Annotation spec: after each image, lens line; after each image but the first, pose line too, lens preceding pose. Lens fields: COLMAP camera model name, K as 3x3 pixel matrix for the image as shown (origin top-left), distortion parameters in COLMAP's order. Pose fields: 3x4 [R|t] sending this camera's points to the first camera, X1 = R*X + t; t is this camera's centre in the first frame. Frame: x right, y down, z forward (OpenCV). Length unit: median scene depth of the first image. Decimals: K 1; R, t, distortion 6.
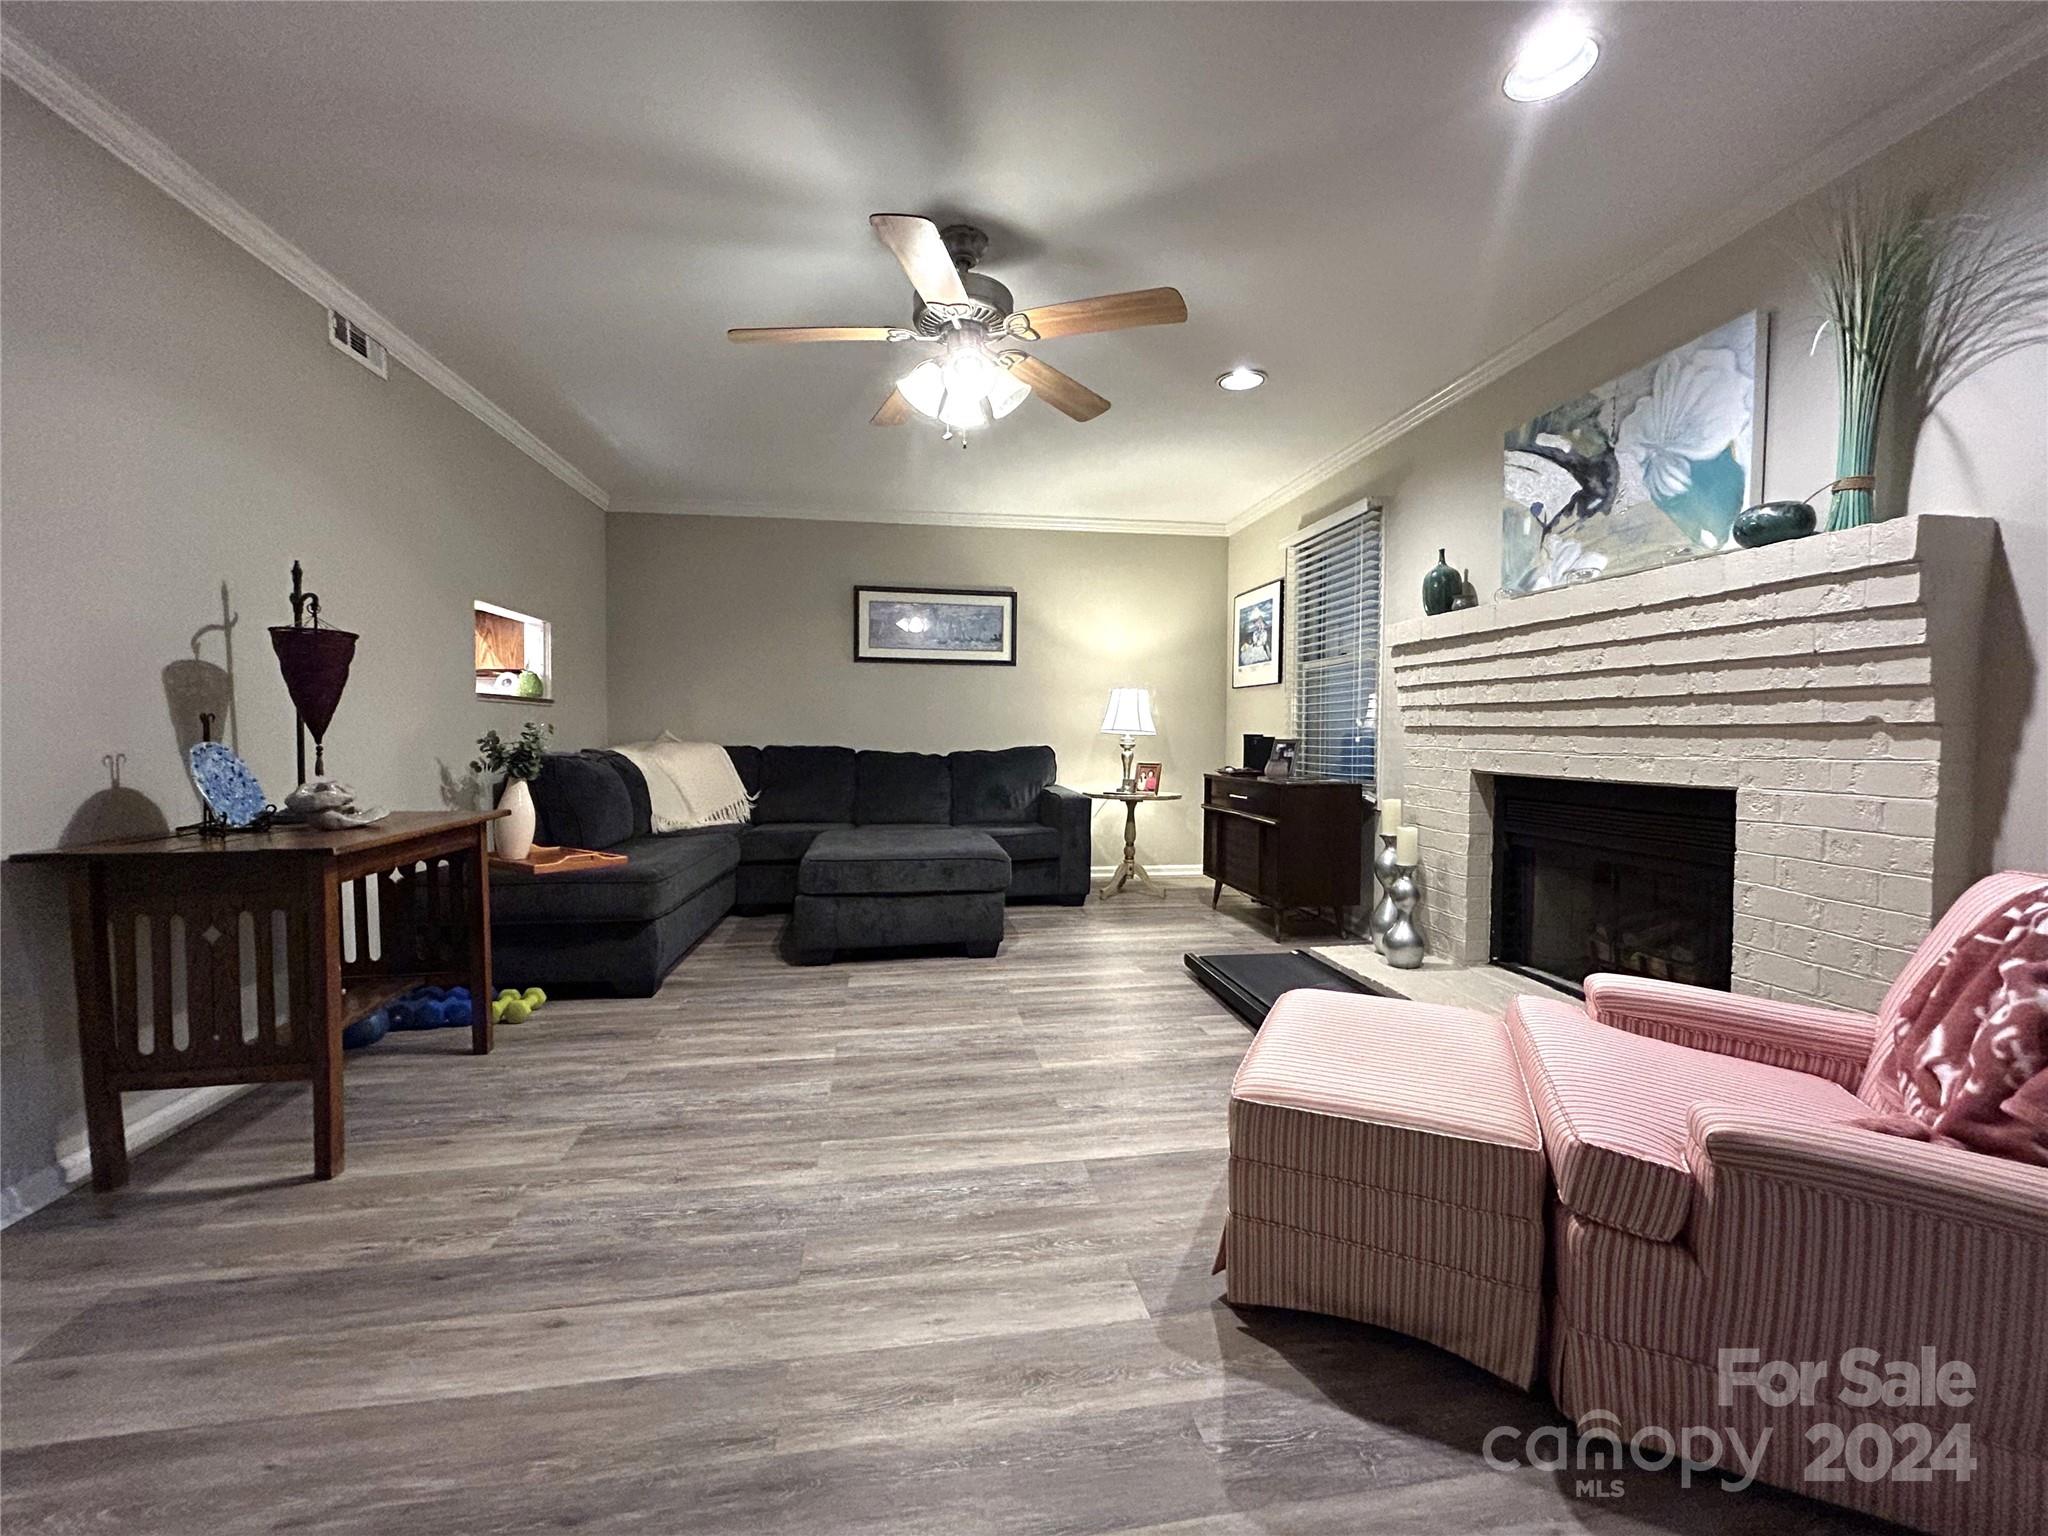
lens RADIAL K [[816.0, 0, 1026.9], [0, 816.0, 761.1], [0, 0, 1]] dist [-0.001585, 0.001190]
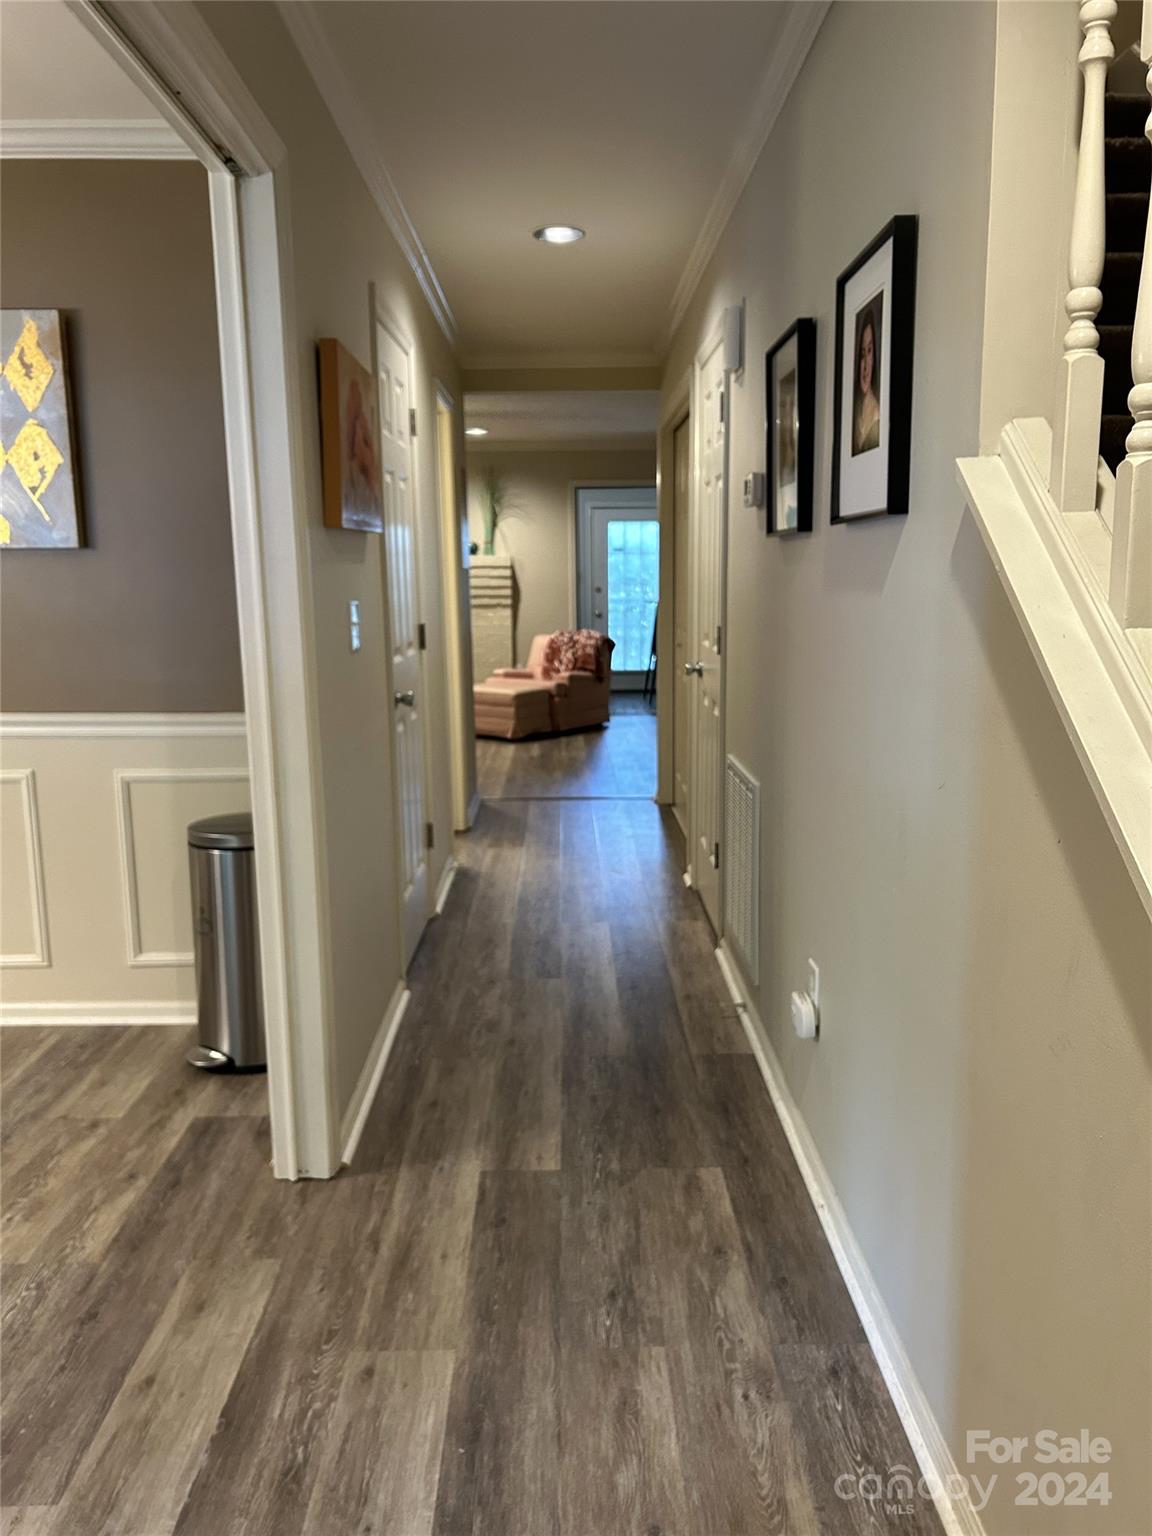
lens RADIAL K [[1141.0, 0, 569.2], [0, 1141.0, 768.0], [0, 0, 1]] dist [0.006271, 0.001250]
pose [[0.147922, -0.171540, 0.974009, -2.931340], [0.048485, 0.984917, 0.166098, -0.110136], [-0.987810, 0.022656, 0.154008, -0.122460]]
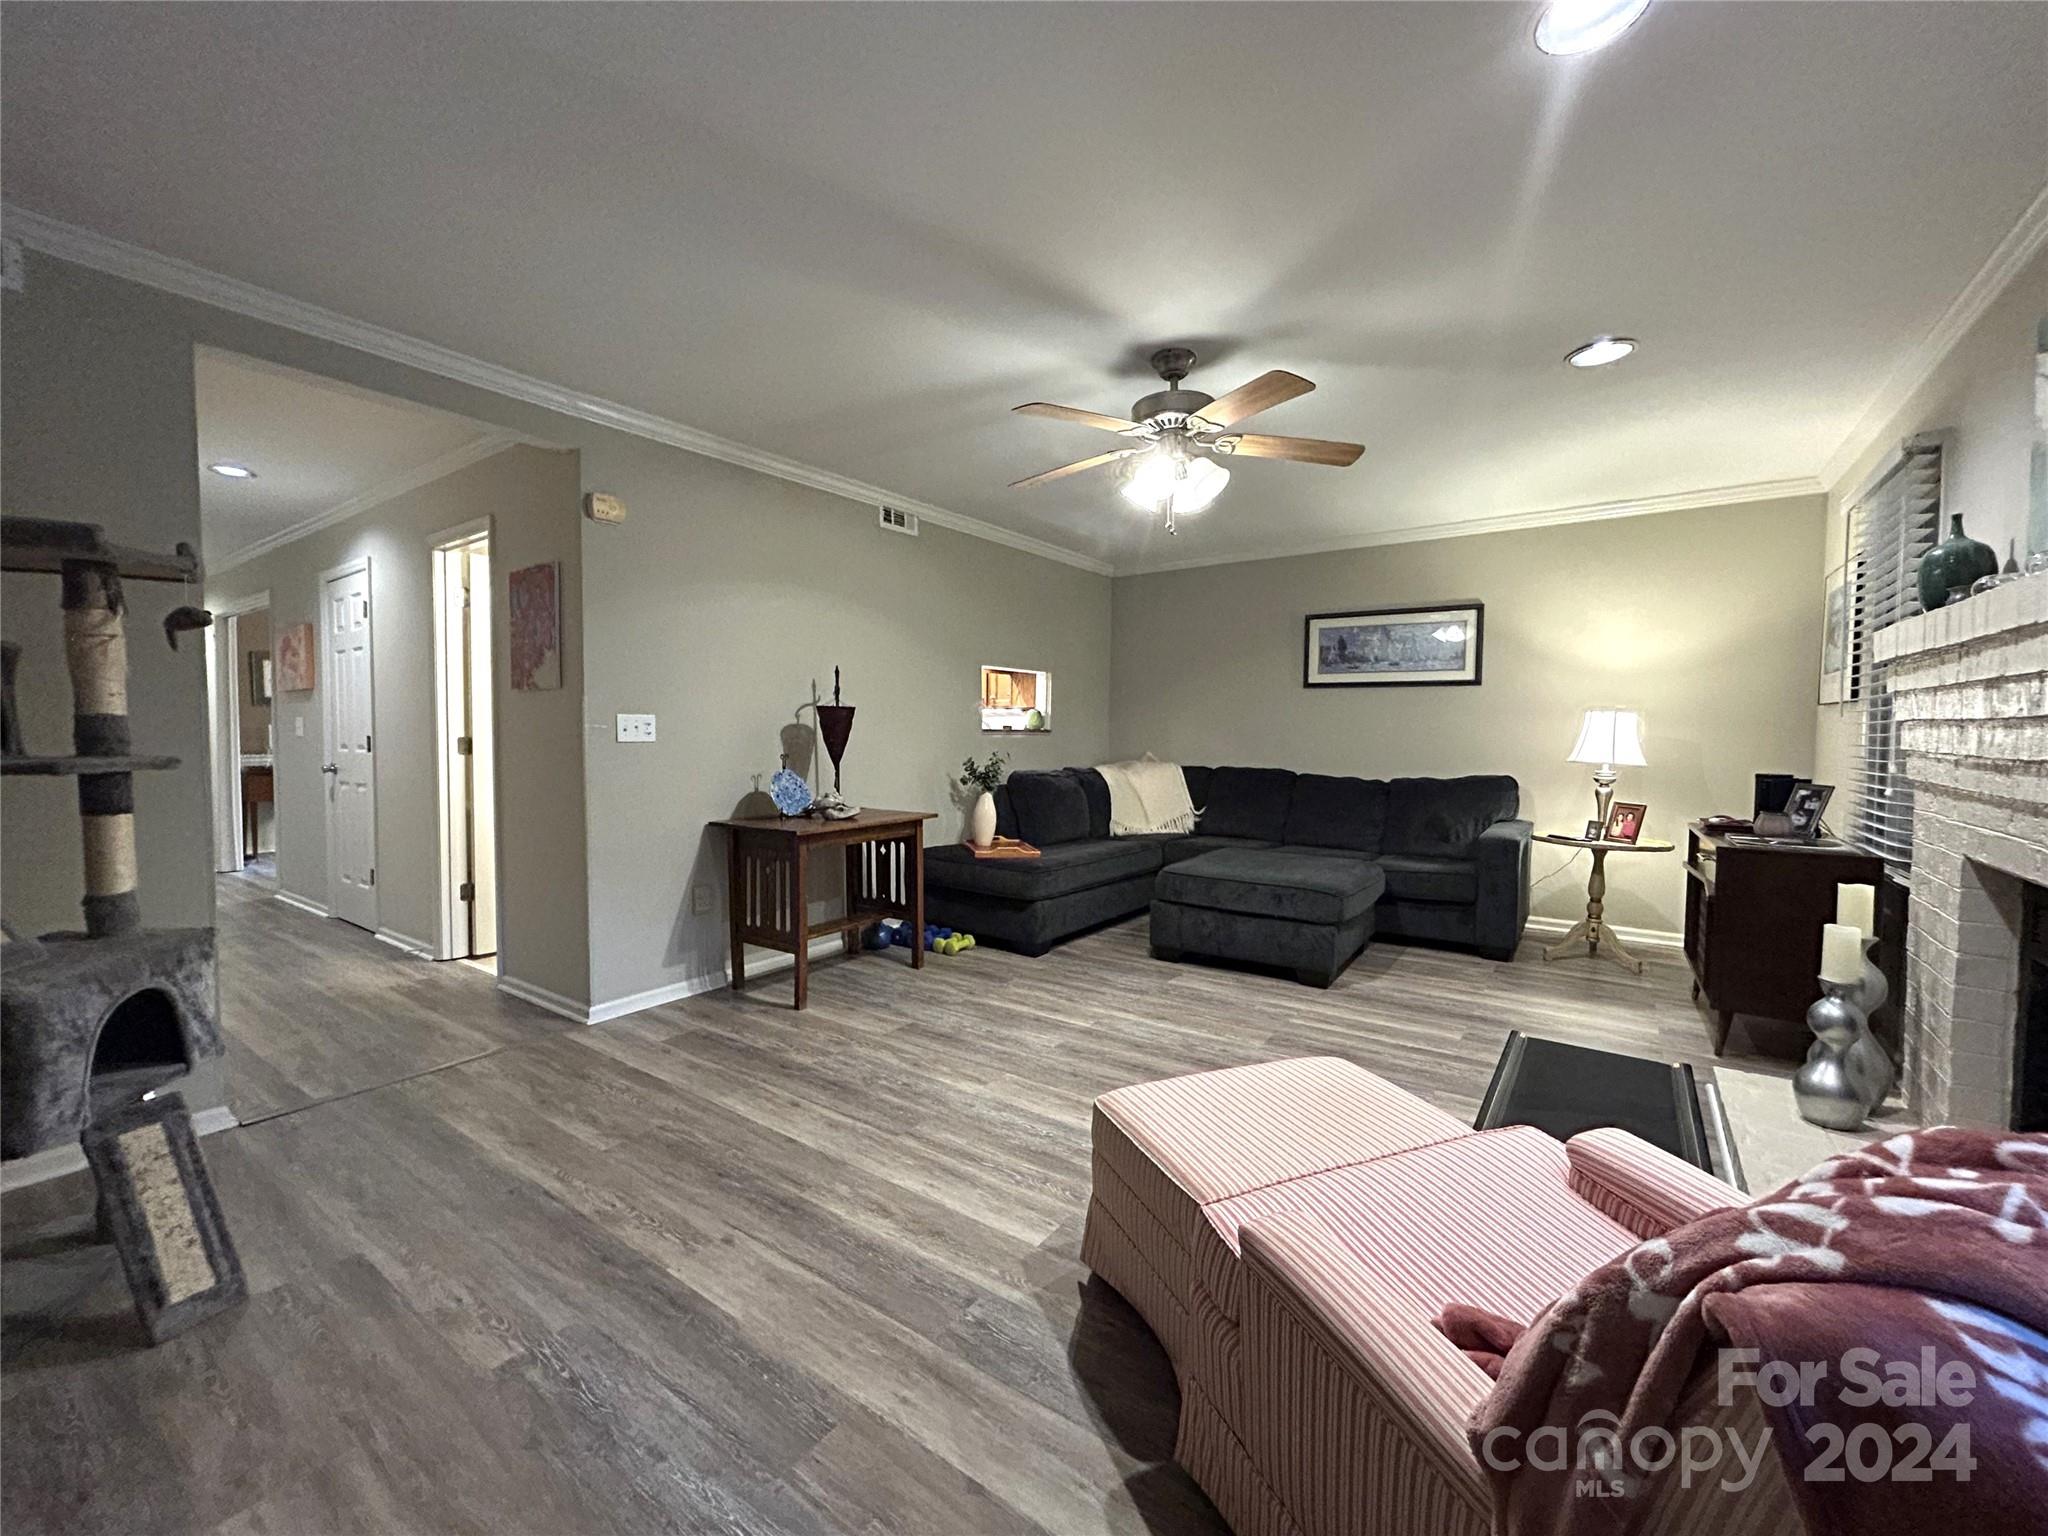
lens RADIAL K [[816.0, 0, 1038.7], [0, 816.0, 760.7], [0, 0, 1]] dist [-0.001585, 0.001190]
pose [[0.723914, 0.027487, -0.689343, 0.515932], [-0.029441, 0.999527, 0.008938, -0.054676], [0.689262, 0.013825, 0.724380, 0.019840]]
